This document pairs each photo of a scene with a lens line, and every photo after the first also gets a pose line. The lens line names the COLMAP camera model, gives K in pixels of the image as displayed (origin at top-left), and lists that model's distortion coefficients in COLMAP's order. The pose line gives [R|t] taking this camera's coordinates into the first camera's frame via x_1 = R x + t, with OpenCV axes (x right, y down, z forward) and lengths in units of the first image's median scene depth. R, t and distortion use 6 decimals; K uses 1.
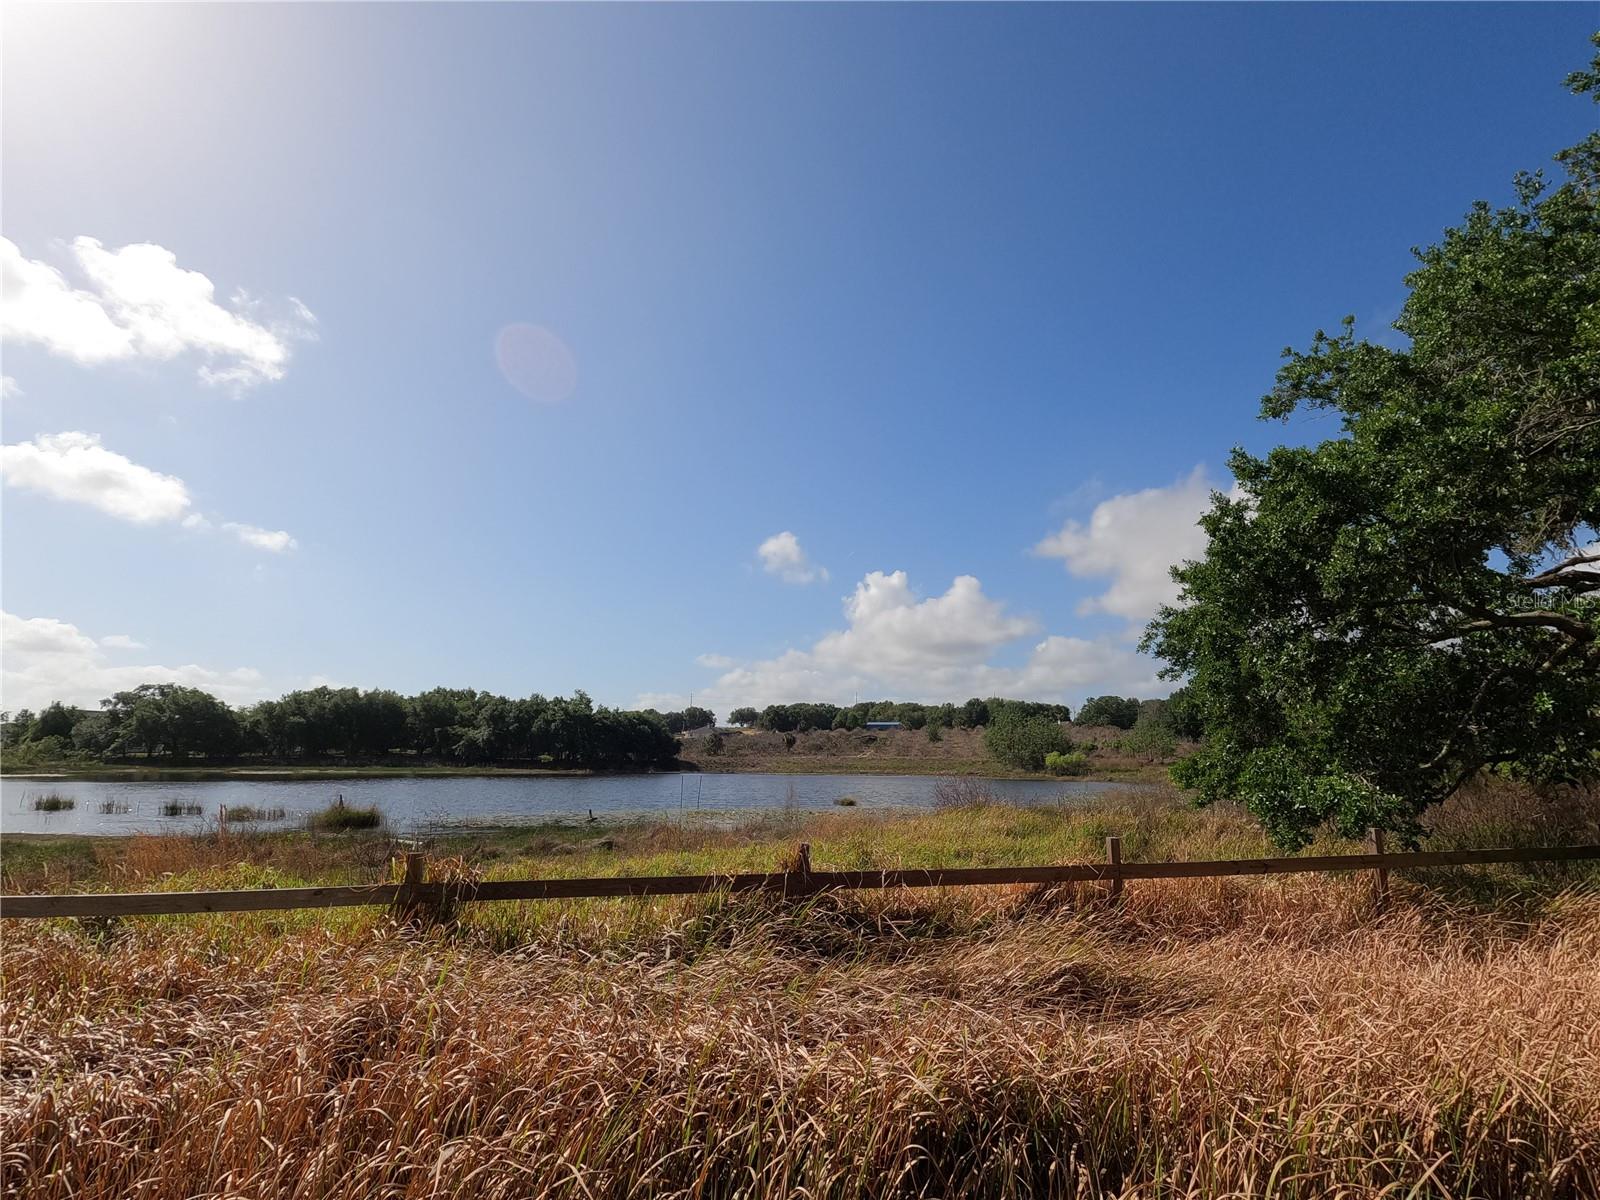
lens RADIAL K [[762.2, 0, 802.4], [0, 762.2, 606.7], [0, 0, 1]] dist [0.000946, -0.000479]
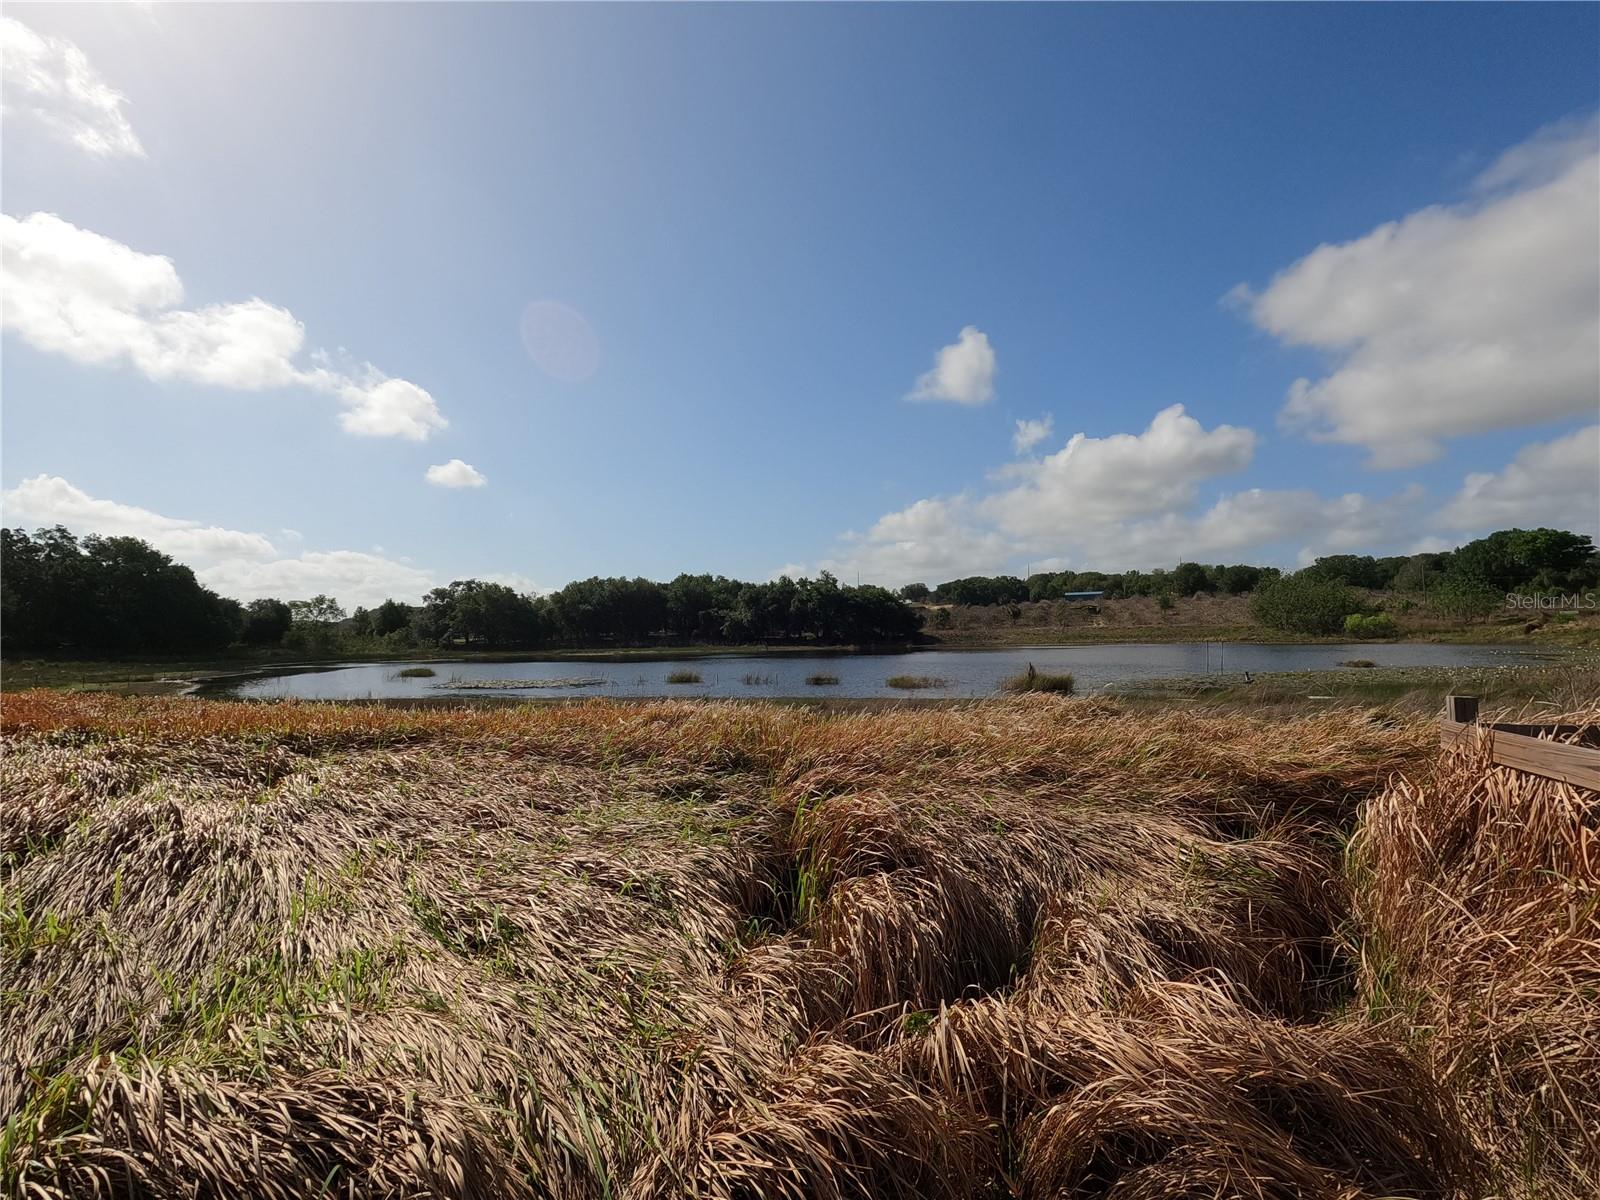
lens RADIAL K [[762.2, 0, 799.8], [0, 762.2, 598.8], [0, 0, 1]] dist [0.000946, -0.000479]
pose [[0.986654, -0.035265, -0.158965, -0.165574], [0.058513, 0.987842, 0.144030, -0.004191], [0.151953, -0.151410, 0.976722, -0.024397]]
